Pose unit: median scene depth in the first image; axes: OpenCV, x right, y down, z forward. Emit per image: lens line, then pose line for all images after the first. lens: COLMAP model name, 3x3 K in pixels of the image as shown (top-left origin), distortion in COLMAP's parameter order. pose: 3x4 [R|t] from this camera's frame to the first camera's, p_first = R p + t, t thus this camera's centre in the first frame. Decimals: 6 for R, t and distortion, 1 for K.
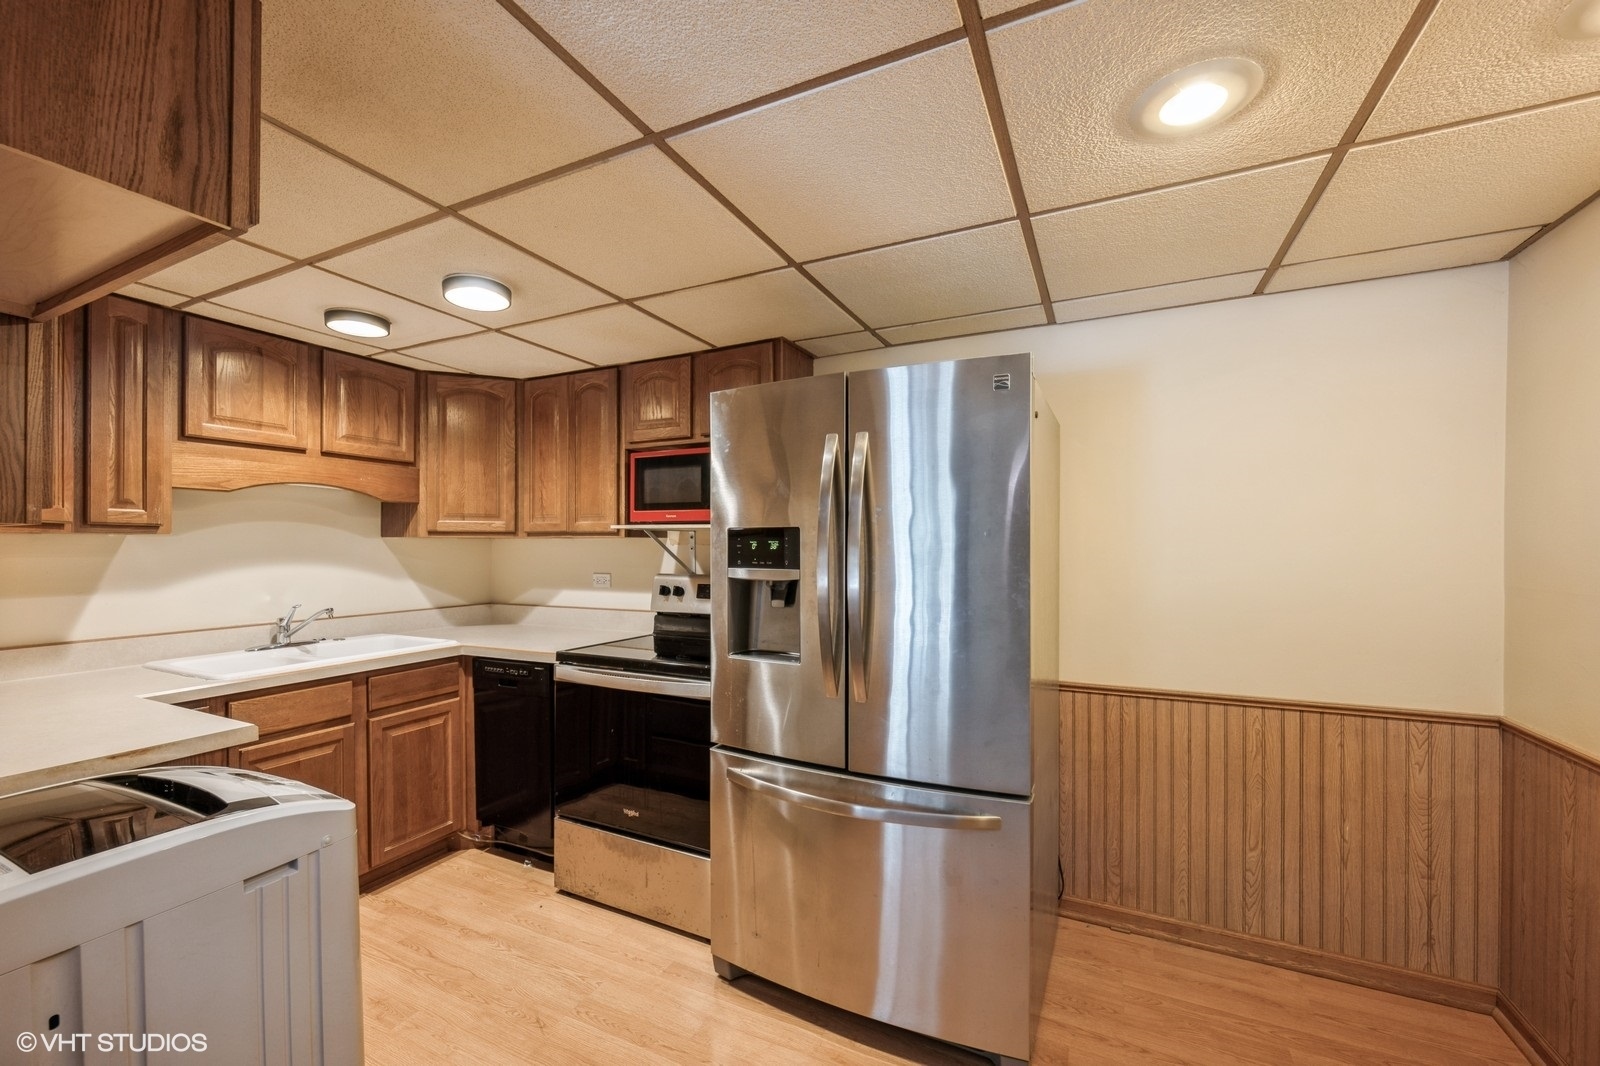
lens RADIAL K [[628.4, 0, 800.7], [0, 628.4, 544.7], [0, 0, 1]] dist [-0.000195, 0.000001]
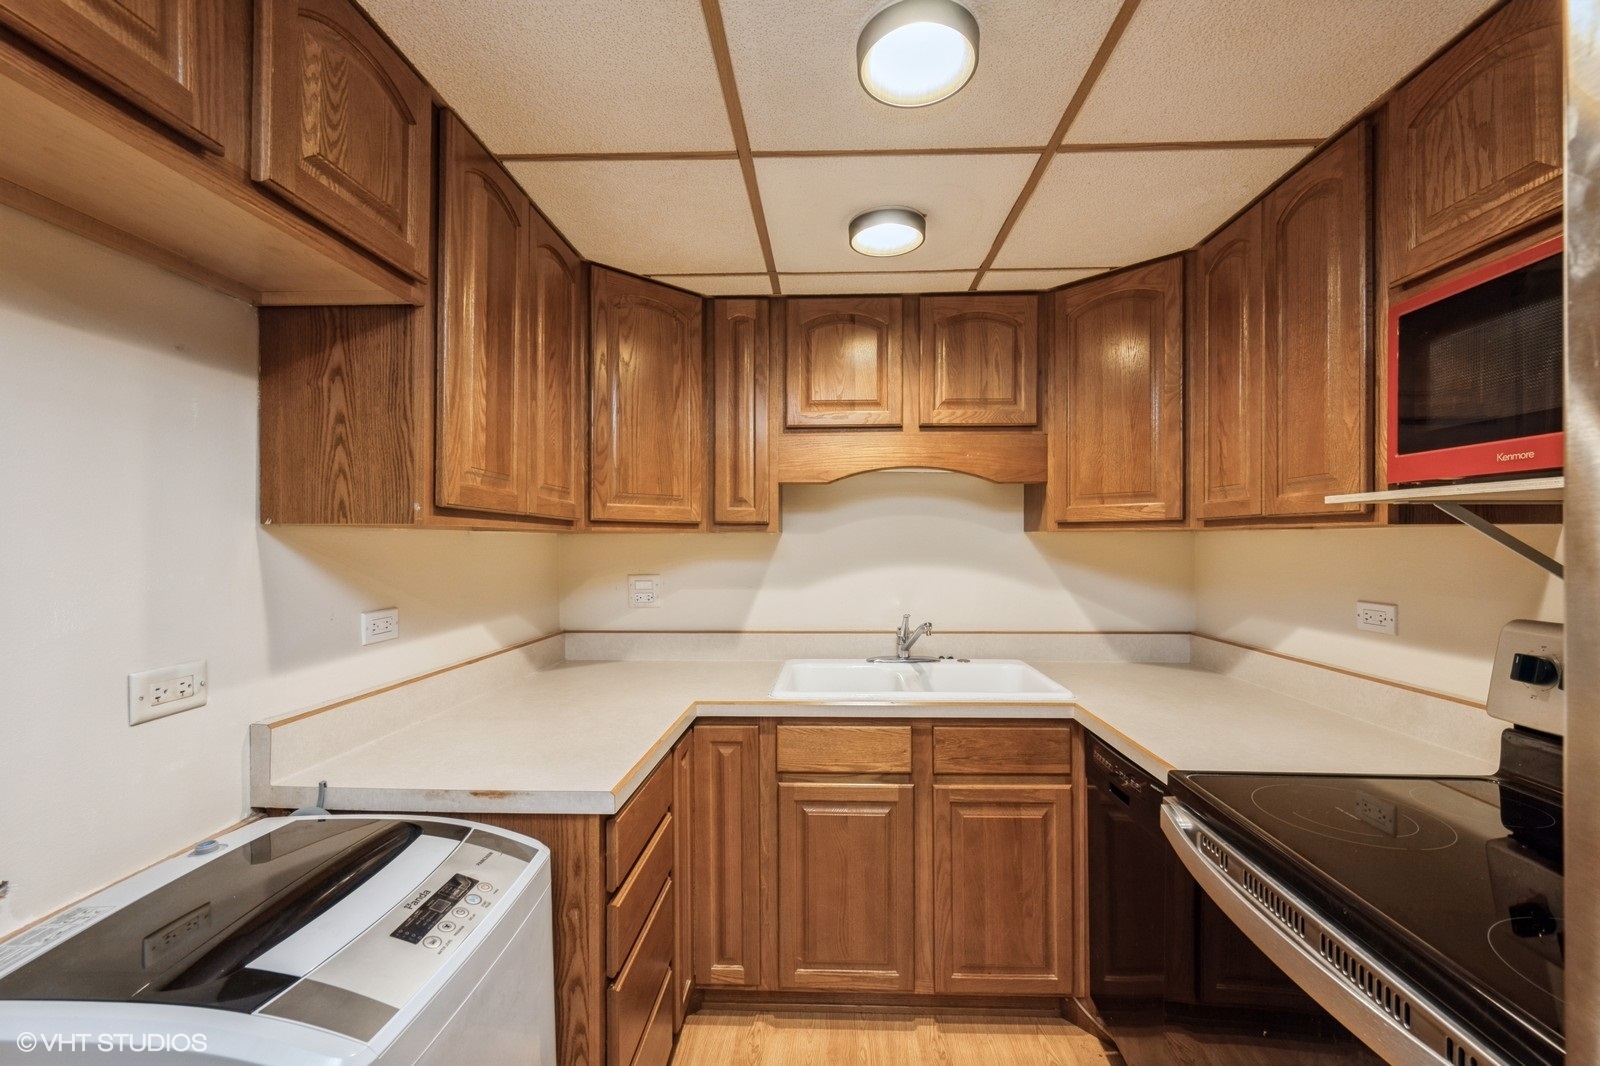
lens RADIAL K [[672.8, 0, 802.1], [0, 672.8, 541.3], [0, 0, 1]] dist [-0.002860, -0.000254]
pose [[0.399161, 0.000010, -0.916881, -0.034474], [0.003146, 0.999994, 0.001380, -0.002722], [0.916875, -0.003435, 0.399159, 0.490033]]
